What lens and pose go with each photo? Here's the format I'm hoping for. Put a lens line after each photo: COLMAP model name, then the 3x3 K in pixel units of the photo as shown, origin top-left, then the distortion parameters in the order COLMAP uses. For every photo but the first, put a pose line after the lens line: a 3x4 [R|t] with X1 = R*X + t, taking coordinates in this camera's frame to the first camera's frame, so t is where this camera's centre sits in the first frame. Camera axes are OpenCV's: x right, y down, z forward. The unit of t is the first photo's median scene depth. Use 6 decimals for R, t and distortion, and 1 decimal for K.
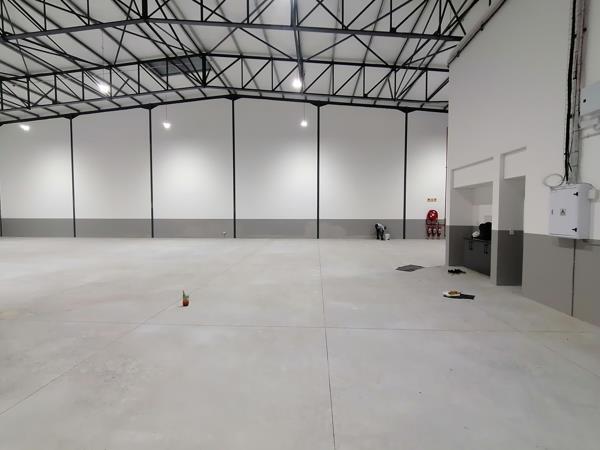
lens RADIAL K [[292.7, 0, 300.0], [0, 292.7, 225.0], [0, 0, 1]] dist [-0.002877, 0.000124]
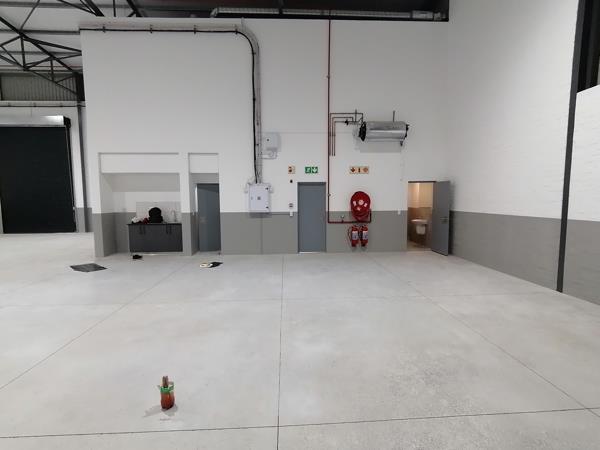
lens RADIAL K [[296.5, 0, 300.0], [0, 296.5, 225.0], [0, 0, 1]] dist [0.024428, -0.021048]
pose [[-0.107571, -0.085186, 0.990541, -0.487384], [0.046332, 0.994810, 0.090585, -0.017457], [-0.993117, 0.055638, -0.103066, 0.485613]]
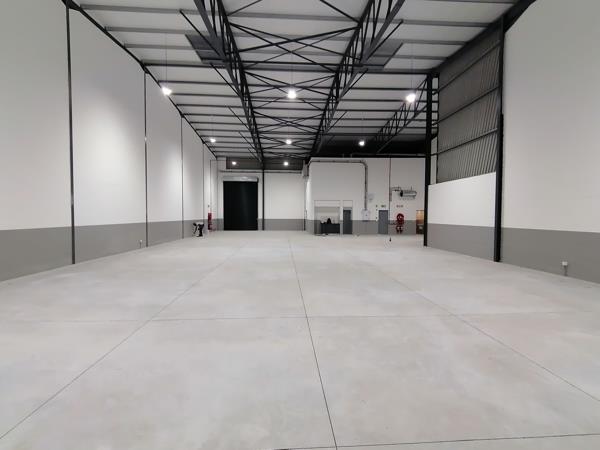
lens RADIAL K [[296.5, 0, 300.0], [0, 296.5, 225.0], [0, 0, 1]] dist [0.024428, -0.021048]
pose [[-0.105482, -0.033511, 0.993856, -2.264841], [0.036824, 0.998615, 0.037579, -0.061618], [-0.993739, 0.040562, -0.104102, 1.435060]]
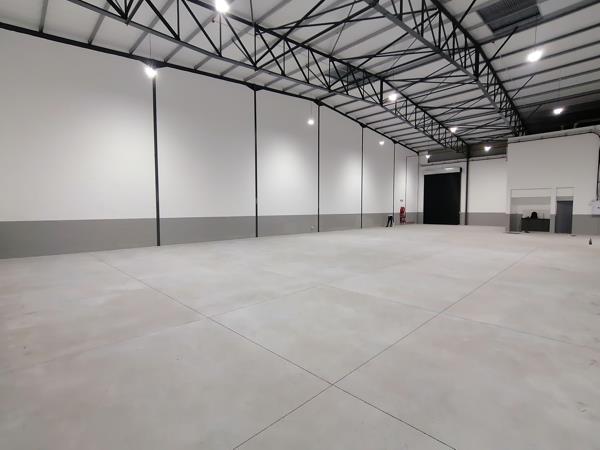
lens RADIAL K [[296.5, 0, 300.0], [0, 296.5, 225.0], [0, 0, 1]] dist [0.024428, -0.021048]
pose [[0.675266, -0.042555, 0.736346, -2.317996], [0.033985, 0.999069, 0.026571, -0.028800], [-0.736791, 0.007082, 0.676083, 0.637145]]
